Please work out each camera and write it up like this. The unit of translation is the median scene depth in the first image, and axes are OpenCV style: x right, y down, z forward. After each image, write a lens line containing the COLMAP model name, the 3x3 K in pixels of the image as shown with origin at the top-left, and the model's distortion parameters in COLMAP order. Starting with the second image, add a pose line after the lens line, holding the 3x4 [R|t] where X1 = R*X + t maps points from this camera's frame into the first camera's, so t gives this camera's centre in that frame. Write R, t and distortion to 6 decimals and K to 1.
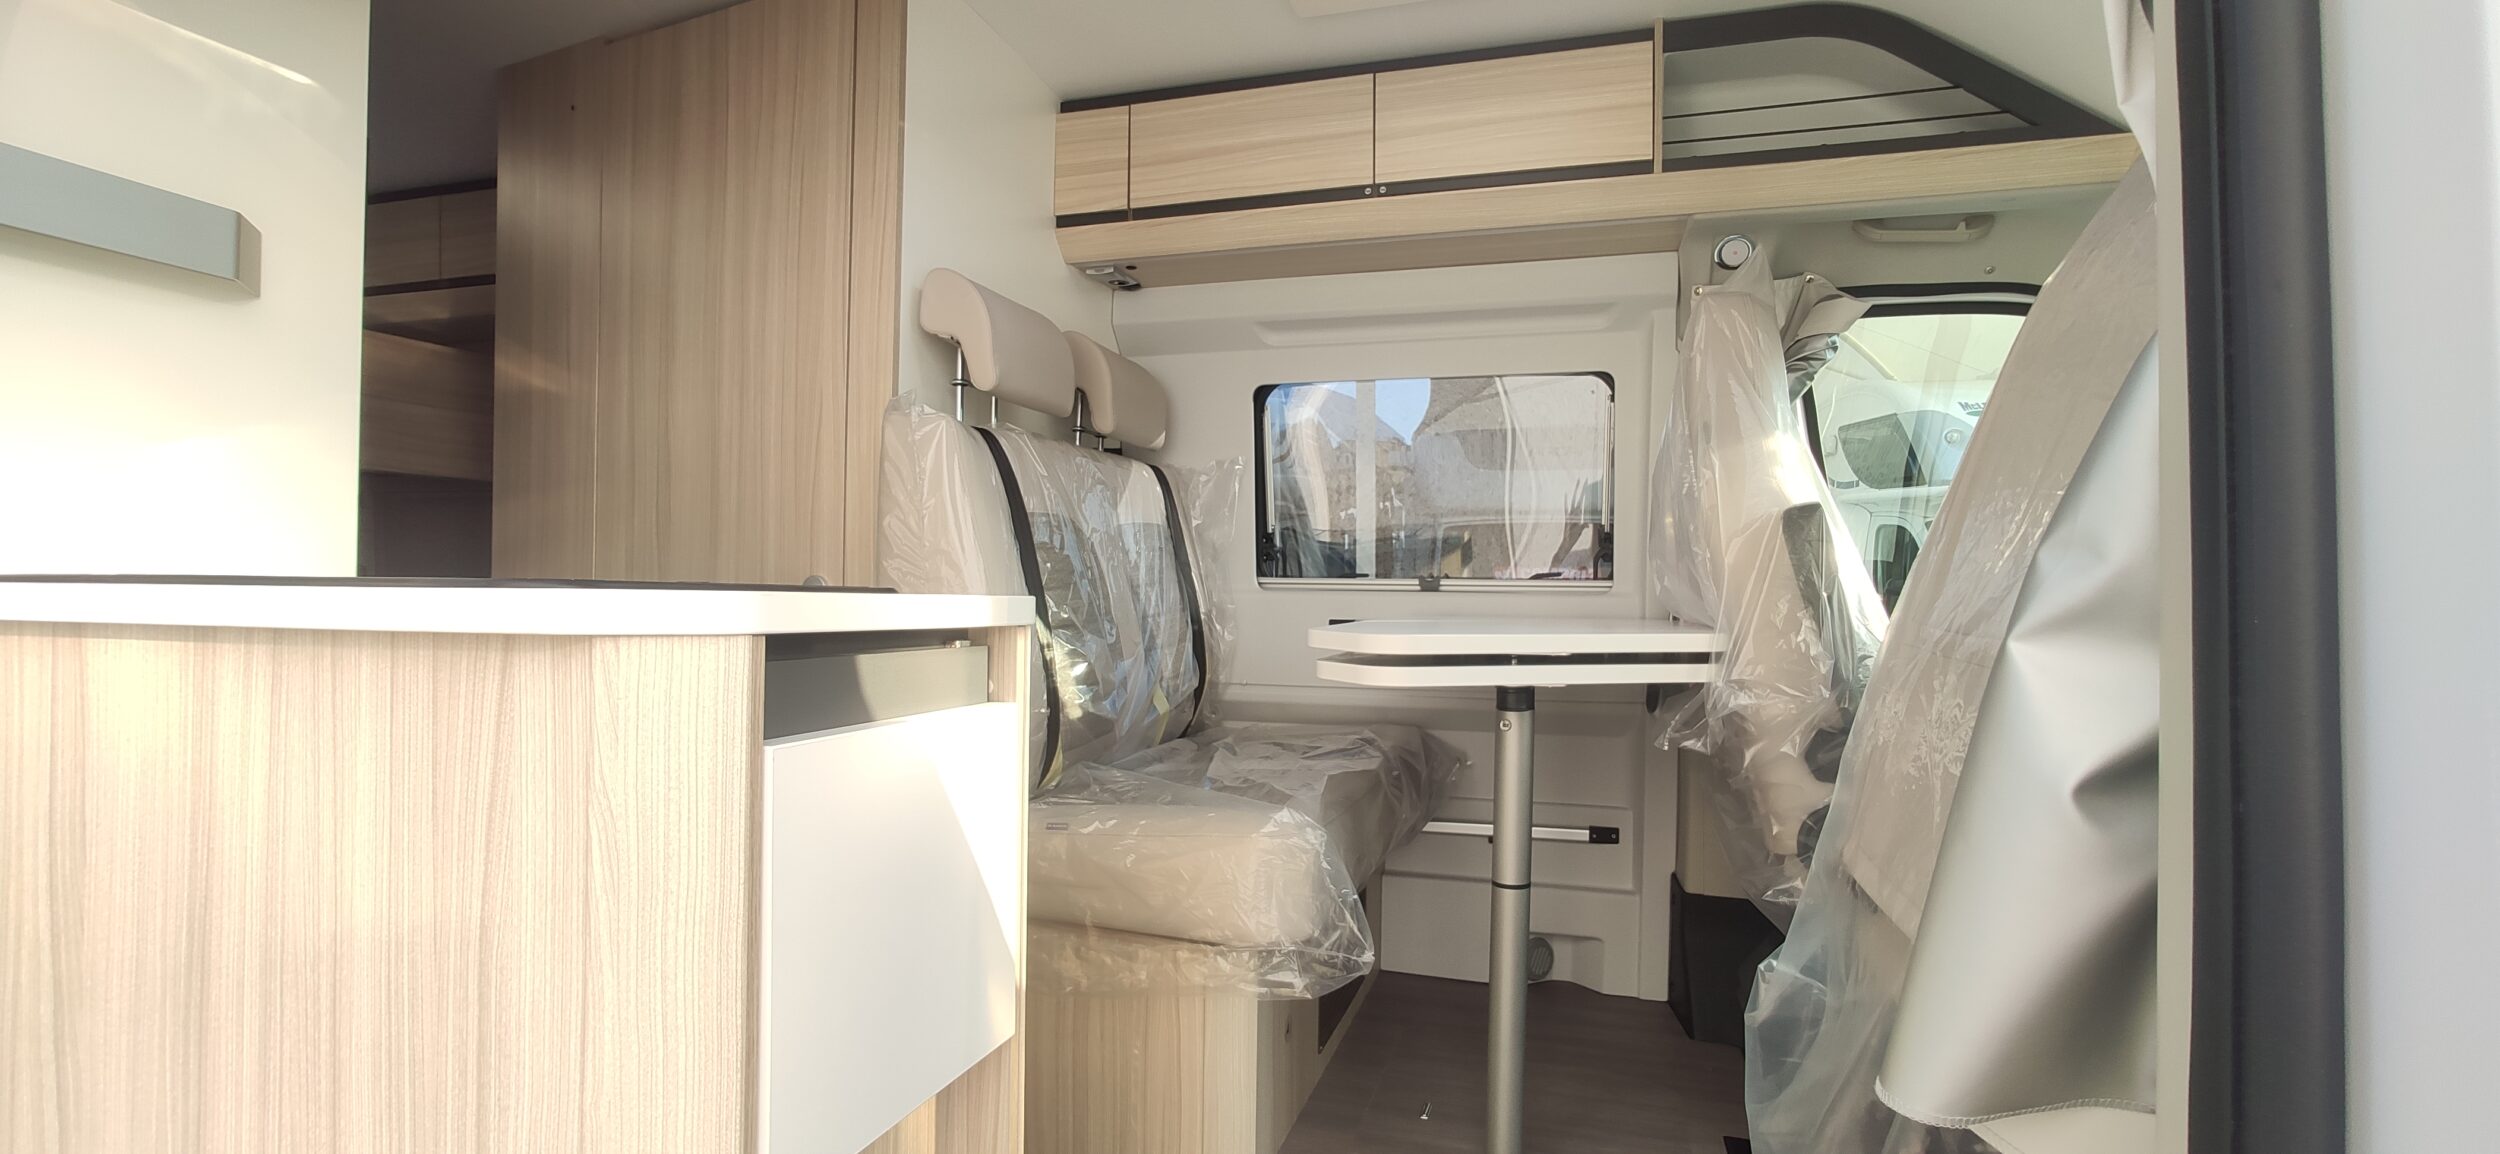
lens RADIAL K [[1080.1, 0, 1271.2], [0, 1080.1, 580.1], [0, 0, 1]] dist [-0.057020, 0.035532]
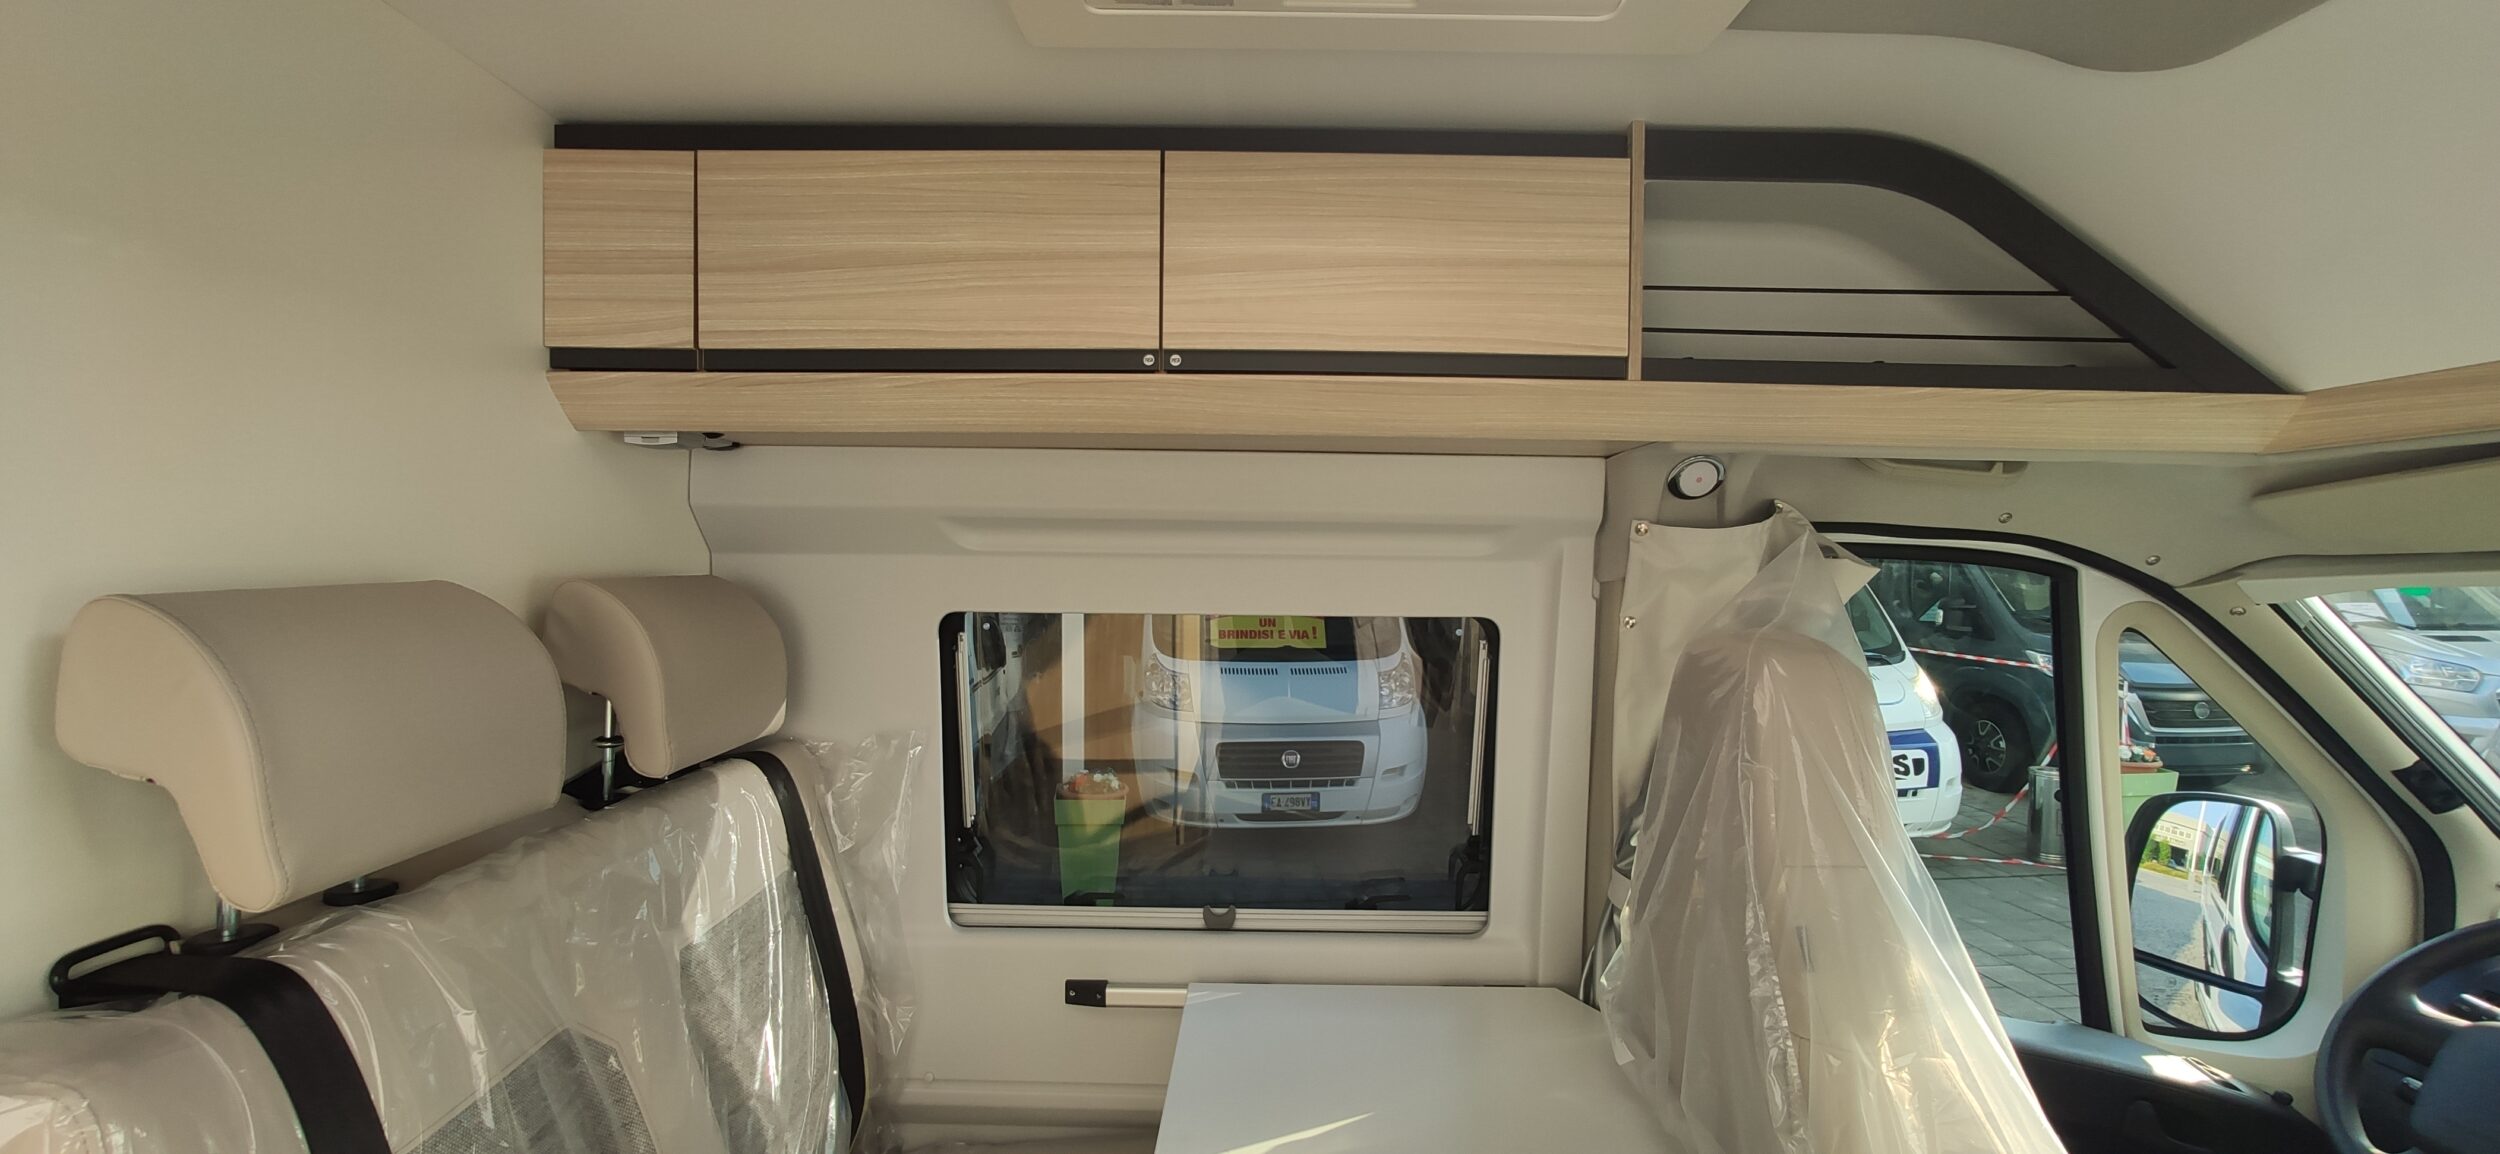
lens RADIAL K [[1080.1, 0, 1271.2], [0, 1080.1, 580.1], [0, 0, 1]] dist [-0.057020, 0.035532]
pose [[0.959879, -0.006183, 0.280348, -0.007215], [-0.005366, 0.999169, 0.040407, -0.255099], [-0.280364, -0.040290, 0.959048, 0.408491]]
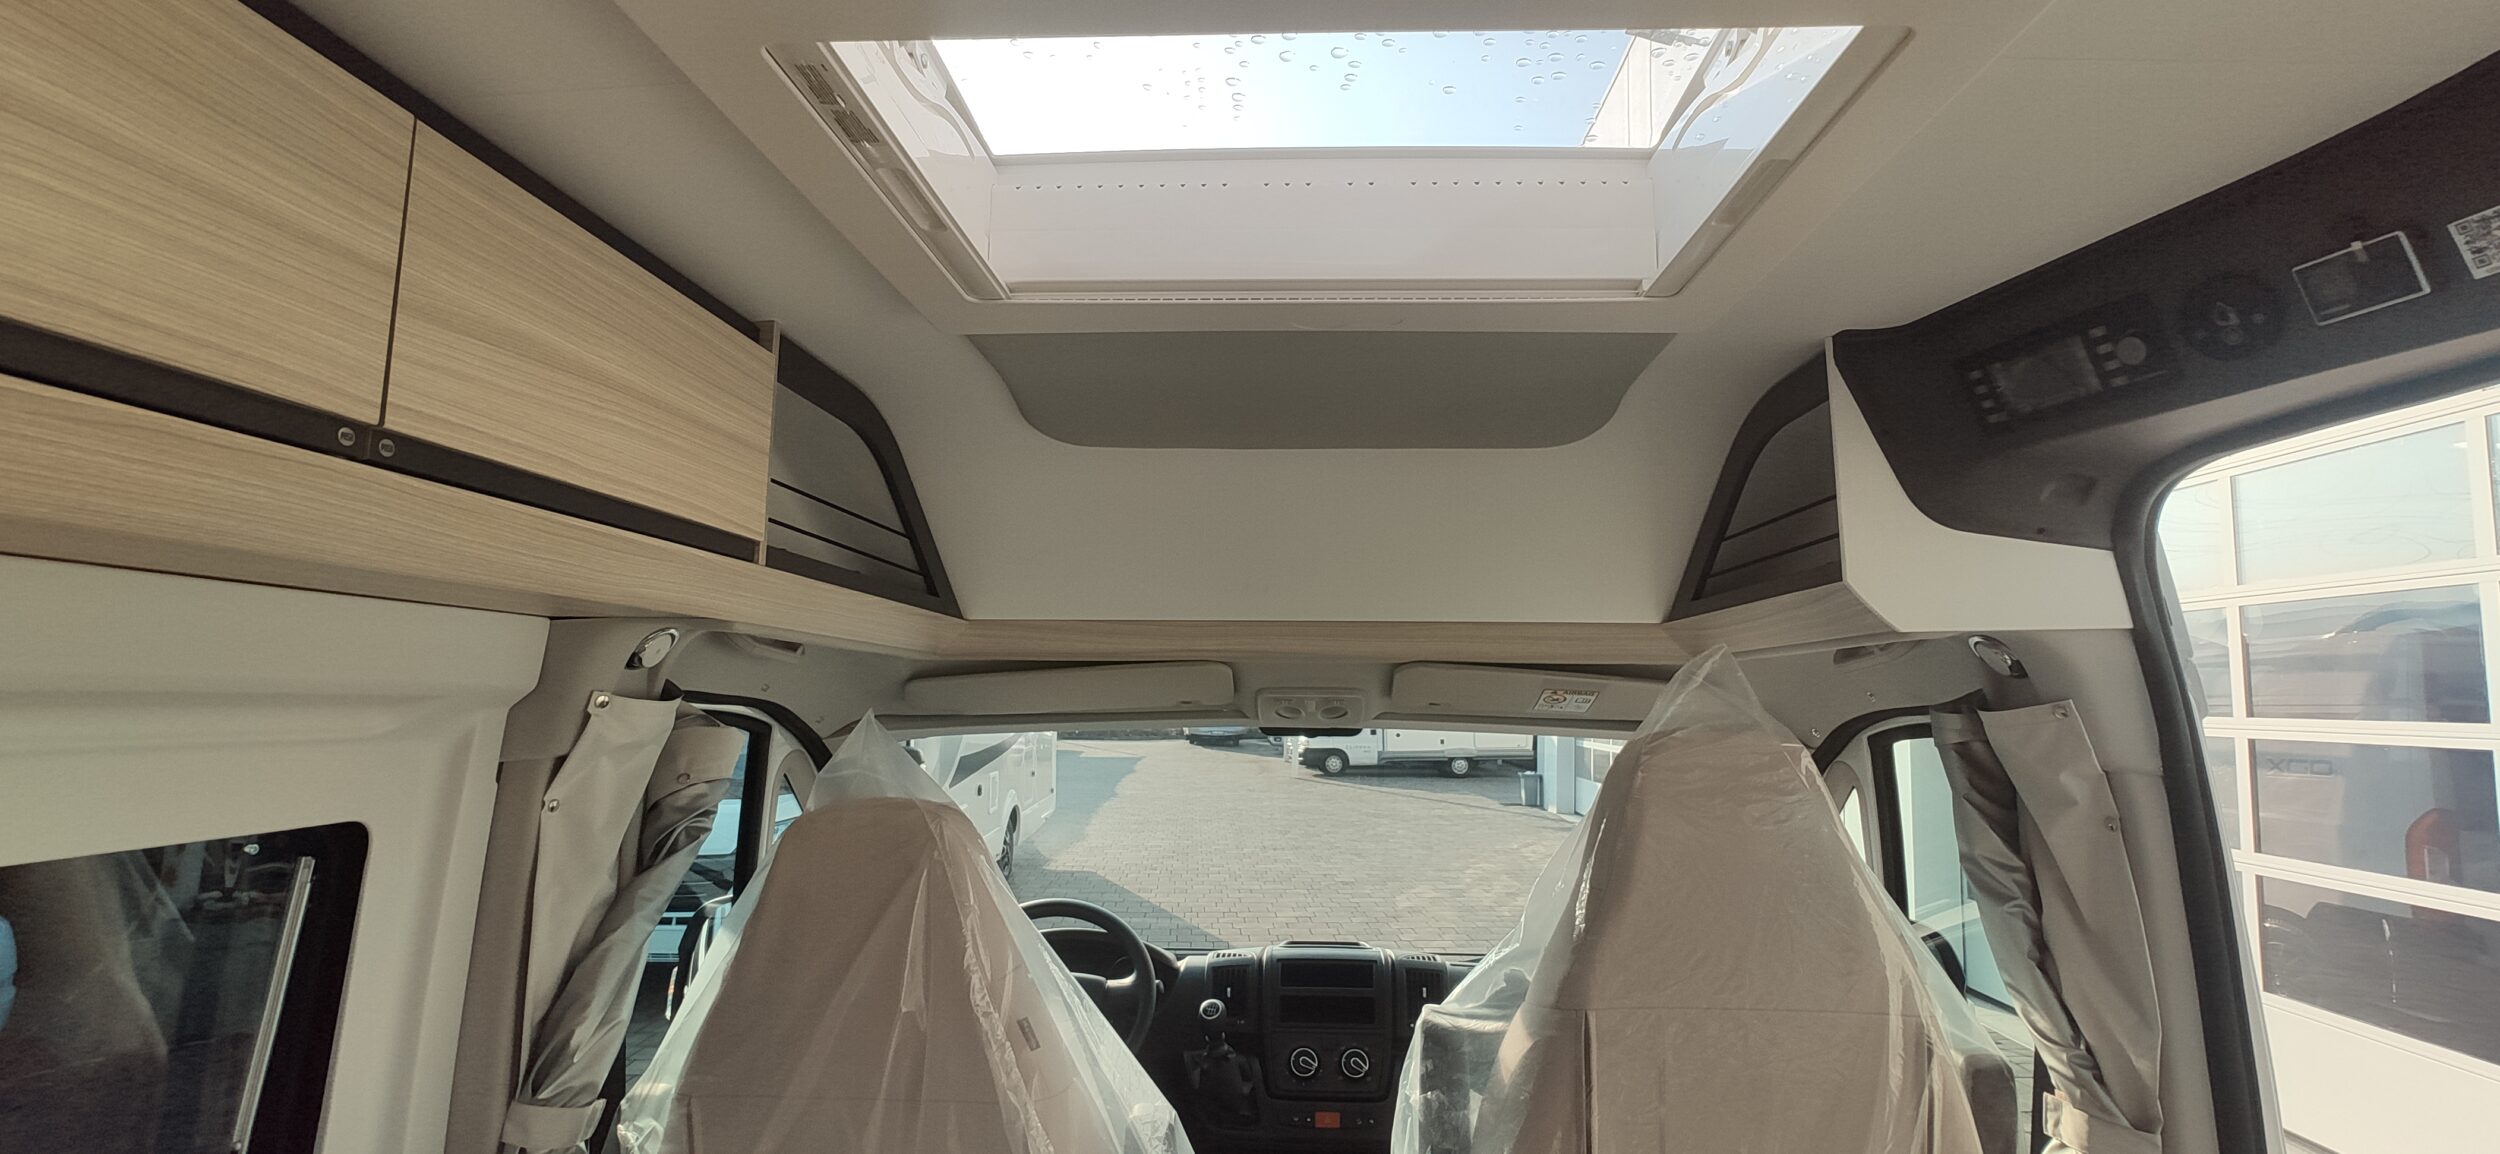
lens RADIAL K [[1080.1, 0, 1271.2], [0, 1080.1, 580.1], [0, 0, 1]] dist [-0.057020, 0.035532]
pose [[-0.246386, 0.095900, 0.964415, -0.275108], [-0.029585, 0.993884, -0.106389, -0.275964], [-0.968720, -0.054745, -0.242042, 0.753281]]
